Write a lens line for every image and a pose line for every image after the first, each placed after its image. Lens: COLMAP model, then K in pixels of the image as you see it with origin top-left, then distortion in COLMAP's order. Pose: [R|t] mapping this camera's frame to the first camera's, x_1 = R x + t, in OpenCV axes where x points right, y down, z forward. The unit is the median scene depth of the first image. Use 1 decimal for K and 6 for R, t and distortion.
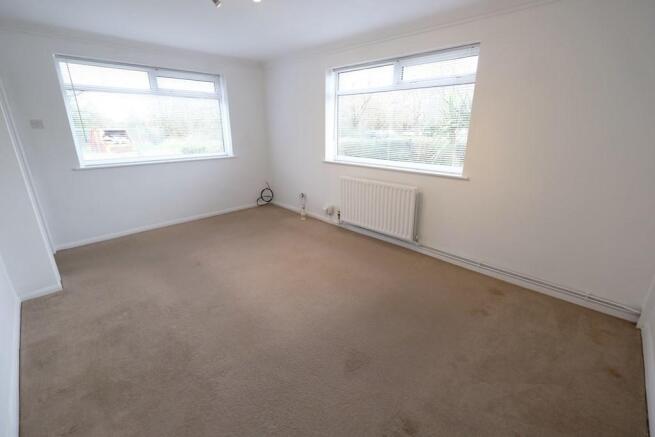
lens RADIAL K [[286.6, 0, 327.1], [0, 286.6, 213.4], [0, 0, 1]] dist [-0.001407, -0.000147]
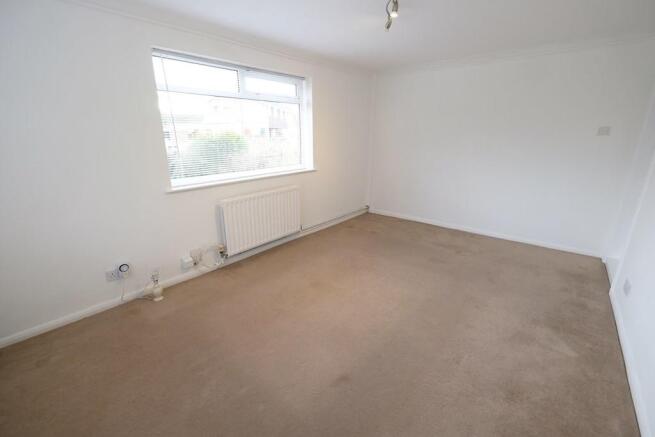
lens RADIAL K [[286.6, 0, 327.1], [0, 286.6, 213.4], [0, 0, 1]] dist [-0.001407, -0.000147]
pose [[-0.084746, -0.258476, 0.962293, -0.752737], [0.311970, 0.910327, 0.271992, -0.227835], [-0.946305, 0.323257, 0.003490, 0.777514]]
